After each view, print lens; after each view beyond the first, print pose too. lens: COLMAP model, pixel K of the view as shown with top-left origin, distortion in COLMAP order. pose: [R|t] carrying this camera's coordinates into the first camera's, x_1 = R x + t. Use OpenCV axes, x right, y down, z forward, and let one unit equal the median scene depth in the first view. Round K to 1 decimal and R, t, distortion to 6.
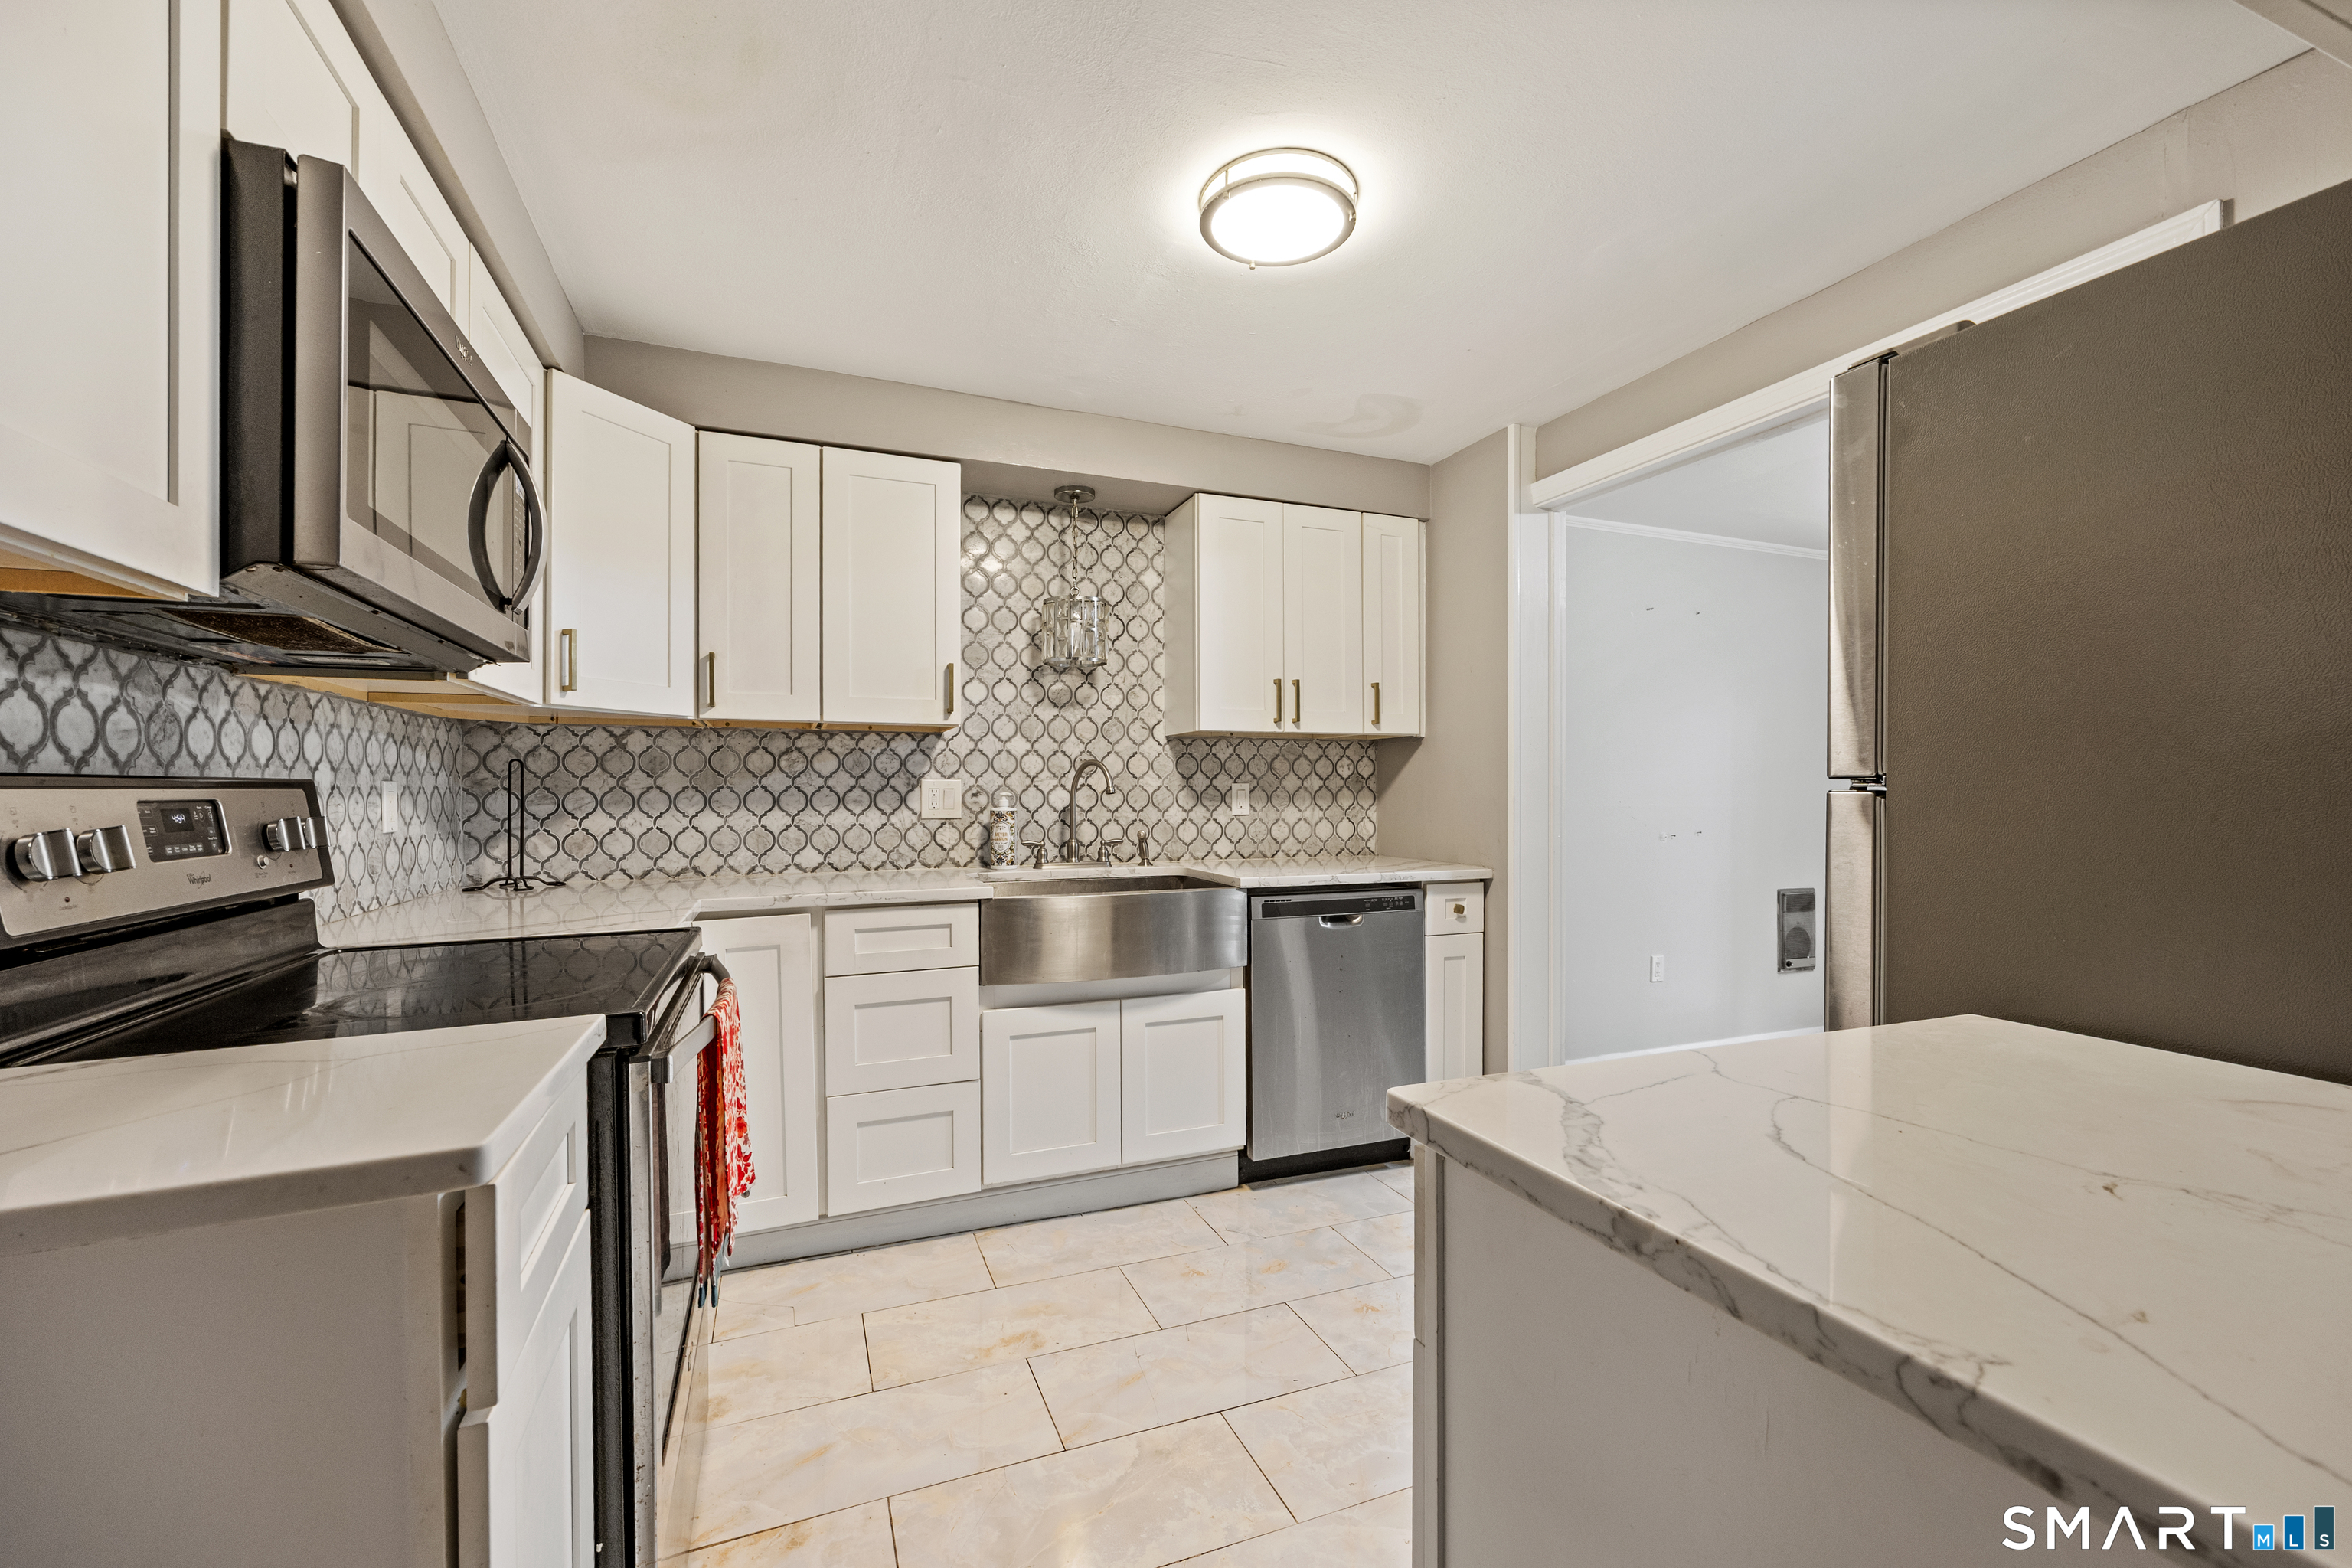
lens RADIAL K [[977.4, 0, 1175.3], [0, 977.4, 800.3], [0, 0, 1]] dist [0.001221, 0.000112]
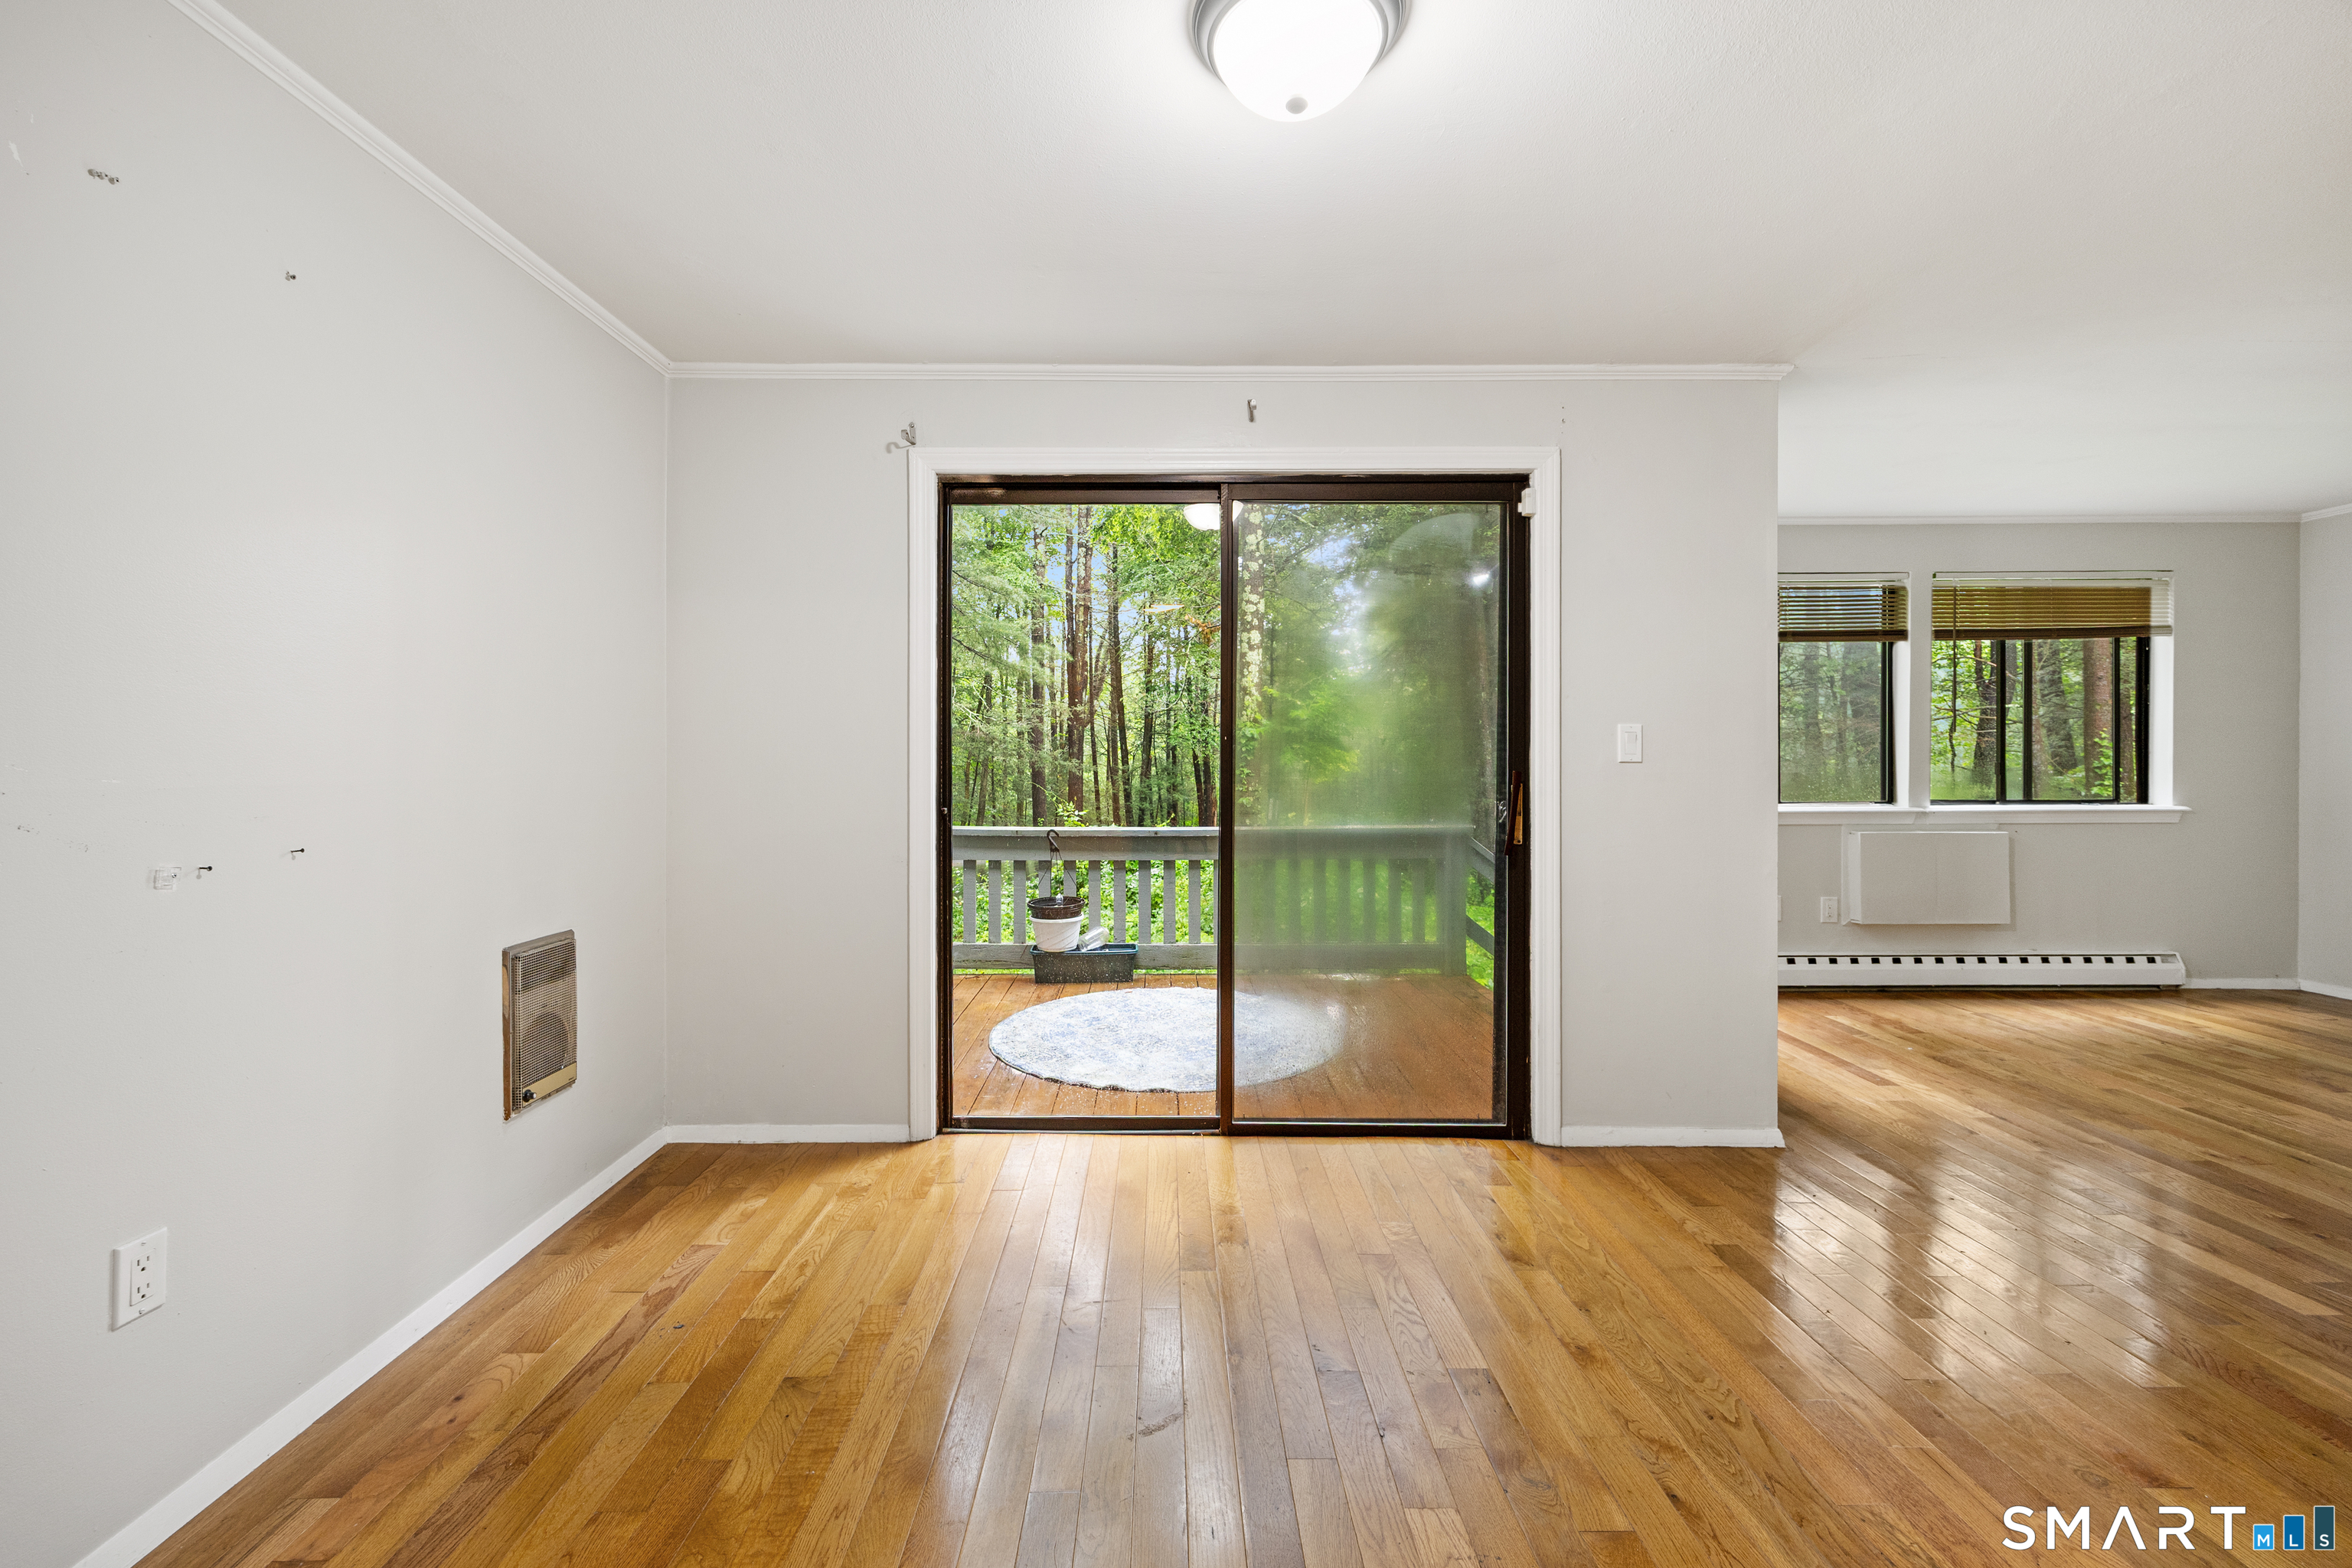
lens RADIAL K [[947.8, 0, 1165.8], [0, 947.8, 747.1], [0, 0, 1]] dist [0.001807, 0.000414]
pose [[0.372153, 0.007462, 0.928142, 0.430986], [0.011479, 0.999854, -0.012641, 0.000427], [-0.928101, 0.015358, 0.372013, 0.743353]]
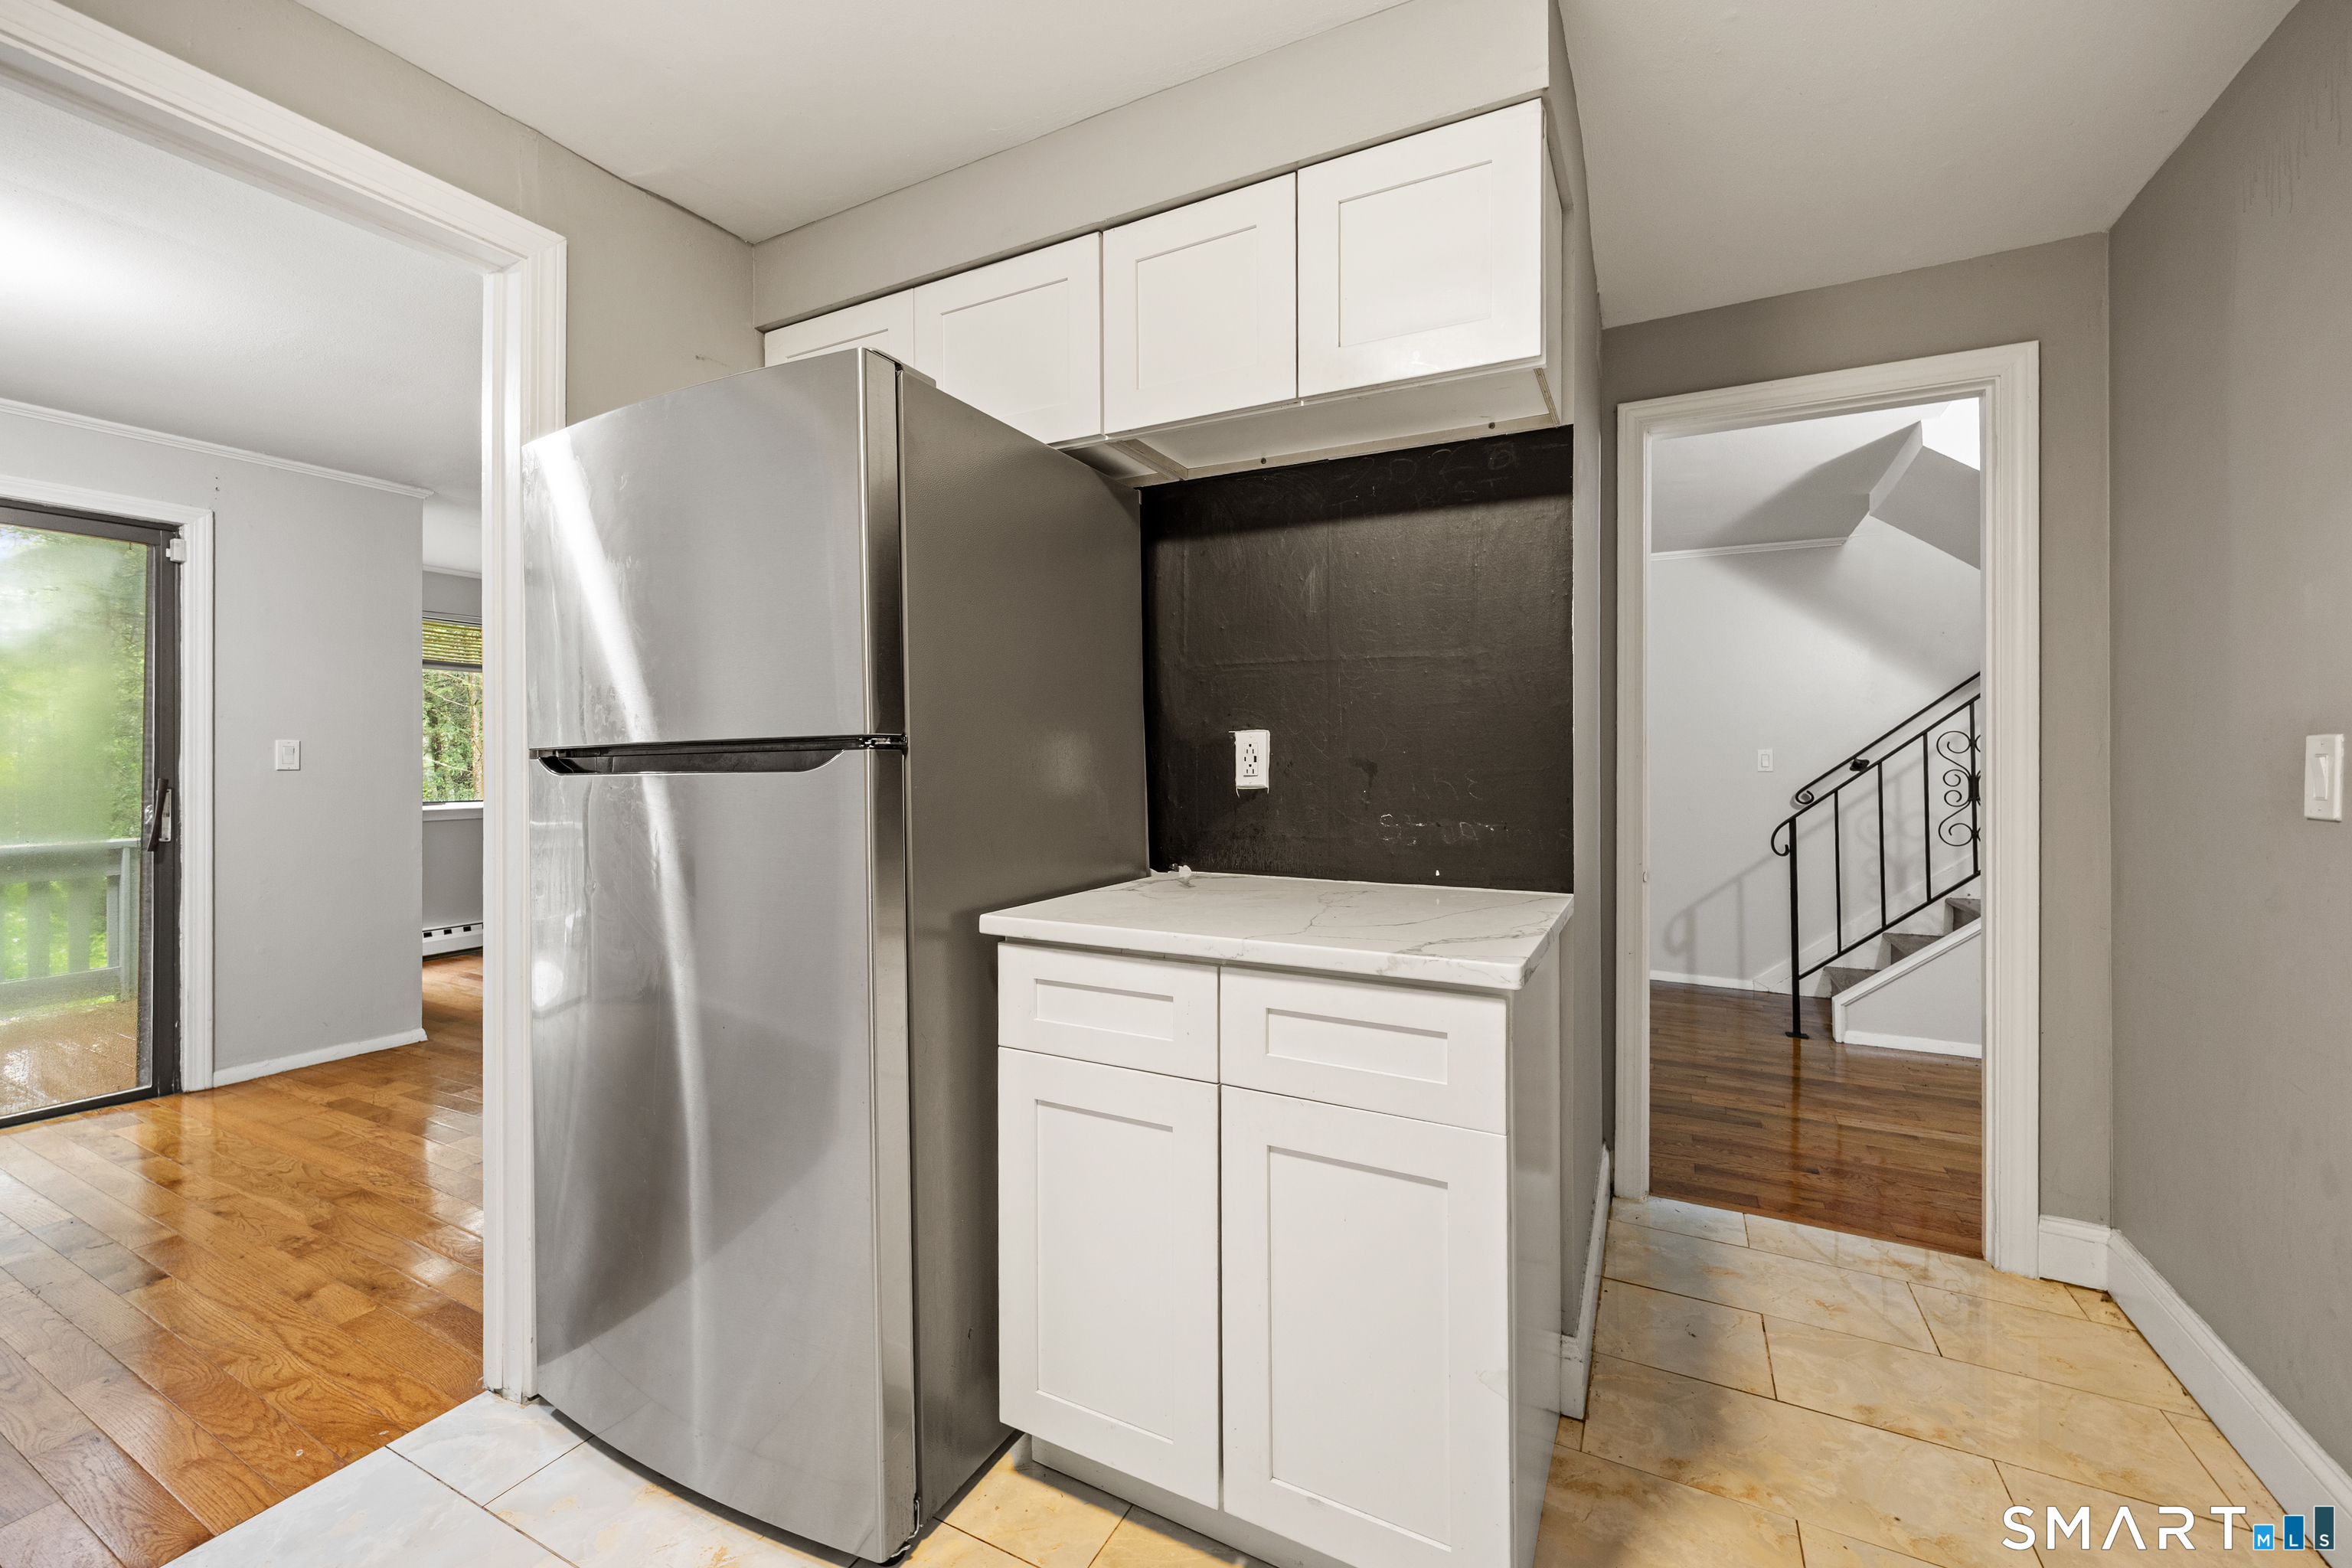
lens RADIAL K [[945.2, 0, 1173.0], [0, 945.2, 760.4], [0, 0, 1]] dist [-0.001562, -0.000080]
pose [[-0.645661, -0.000674, 0.763623, -0.125667], [0.008711, 0.999928, 0.008248, -0.003117], [-0.763574, 0.011977, -0.645609, 0.591171]]
